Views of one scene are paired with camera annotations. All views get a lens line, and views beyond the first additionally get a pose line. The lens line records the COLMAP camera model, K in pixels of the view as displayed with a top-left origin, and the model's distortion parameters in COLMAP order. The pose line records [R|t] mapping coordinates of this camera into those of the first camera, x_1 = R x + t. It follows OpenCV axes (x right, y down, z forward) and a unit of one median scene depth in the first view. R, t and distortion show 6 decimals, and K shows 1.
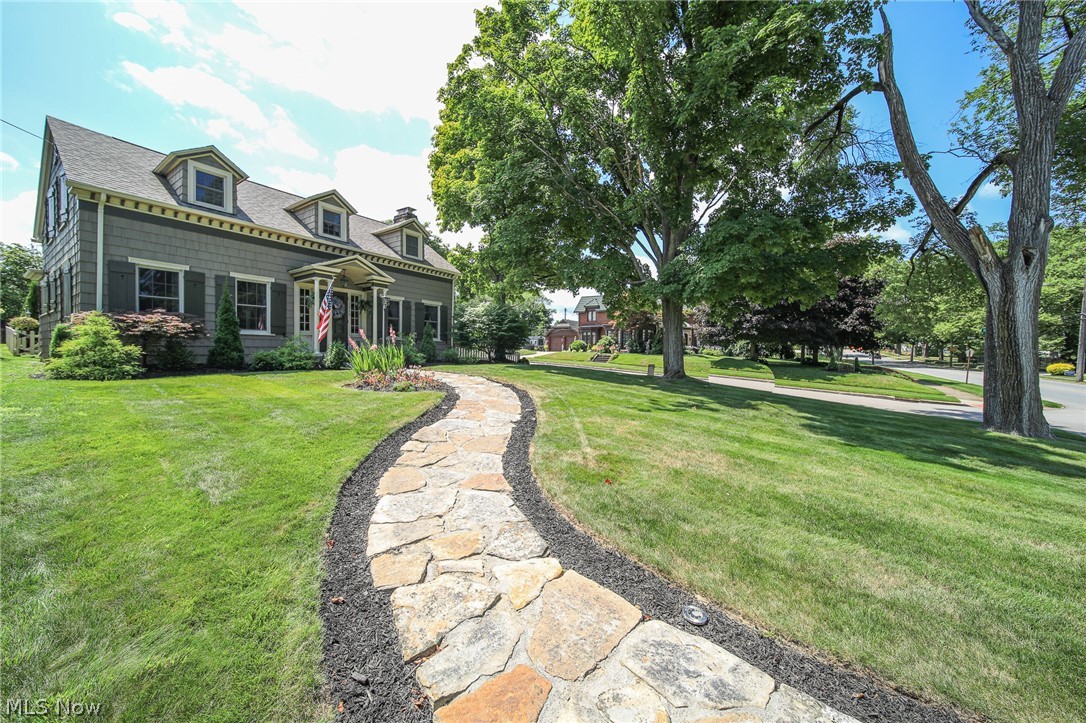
lens RADIAL K [[381.3, 0, 543.9], [0, 381.3, 358.8], [0, 0, 1]] dist [-0.001327, -0.000390]
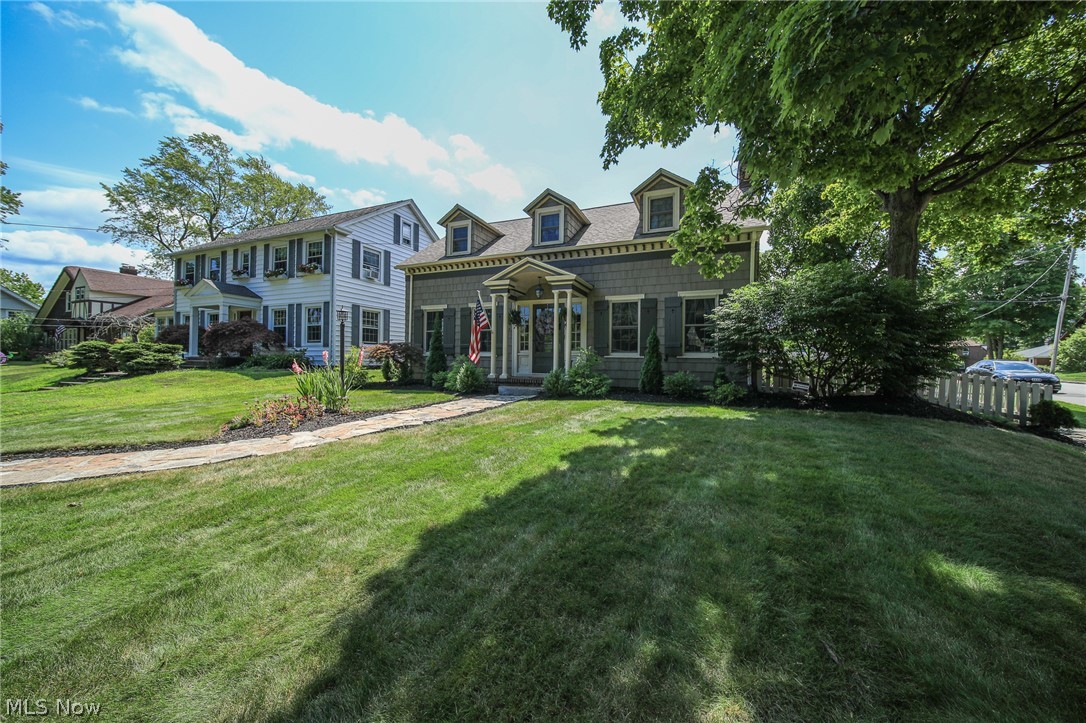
lens RADIAL K [[381.3, 0, 543.9], [0, 381.3, 358.8], [0, 0, 1]] dist [-0.001327, -0.000390]
pose [[0.188473, -0.004428, -0.982068, 0.255965], [-0.024675, 0.999653, -0.009243, -0.034754], [0.981768, 0.025975, 0.188298, 0.682697]]
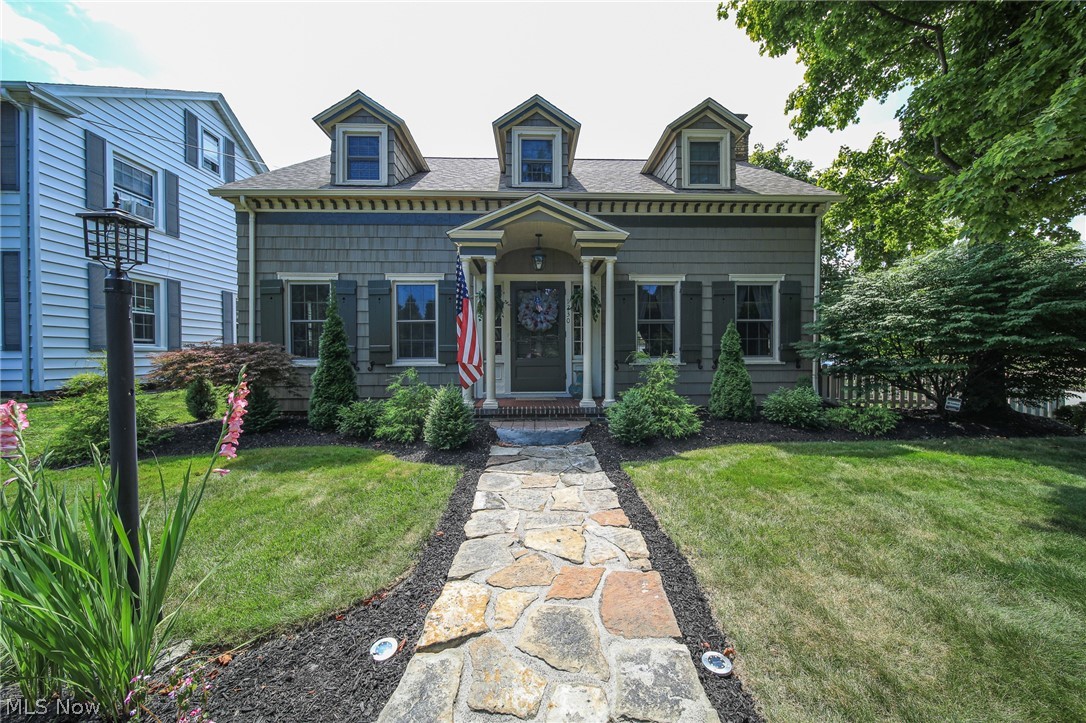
lens RADIAL K [[381.3, 0, 543.9], [0, 381.3, 358.8], [0, 0, 1]] dist [-0.001327, -0.000390]
pose [[0.583838, 0.000647, -0.811870, -0.080821], [-0.004165, 0.999989, -0.002199, -0.052902], [0.811860, 0.004665, 0.583834, 0.565014]]
